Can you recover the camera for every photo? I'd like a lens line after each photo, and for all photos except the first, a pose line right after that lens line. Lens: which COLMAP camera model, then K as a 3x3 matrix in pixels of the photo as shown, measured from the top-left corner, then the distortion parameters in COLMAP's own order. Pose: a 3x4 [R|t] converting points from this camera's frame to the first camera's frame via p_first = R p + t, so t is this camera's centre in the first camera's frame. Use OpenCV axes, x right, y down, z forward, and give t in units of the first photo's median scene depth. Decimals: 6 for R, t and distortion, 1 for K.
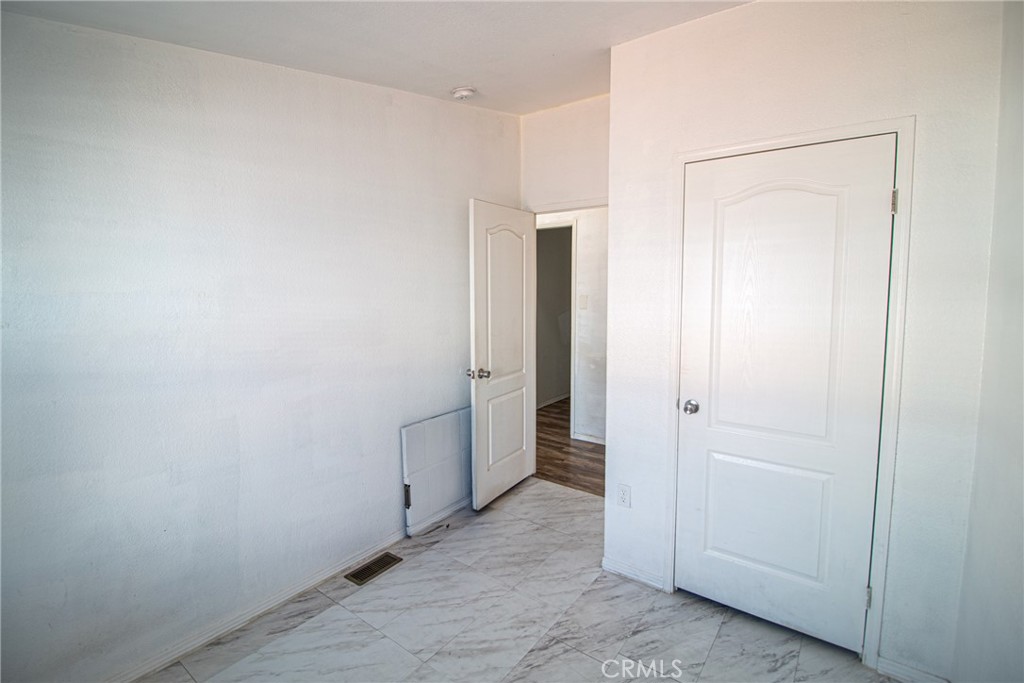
lens RADIAL K [[472.5, 0, 507.9], [0, 472.5, 325.5], [0, 0, 1]] dist [0.001089, -0.014123]
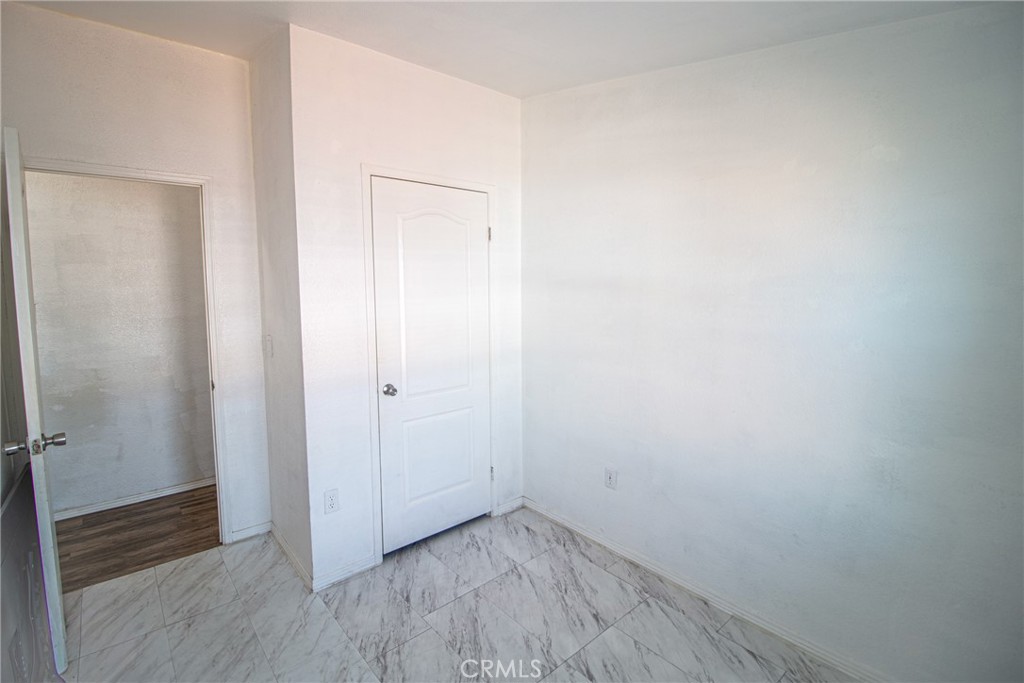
lens RADIAL K [[475.4, 0, 506.9], [0, 475.4, 322.4], [0, 0, 1]] dist [-0.014389, -0.006255]
pose [[0.209689, -0.079227, 0.974553, -0.657895], [0.089183, 0.994107, 0.061628, -0.036143], [-0.973692, 0.073991, 0.215519, 0.456134]]
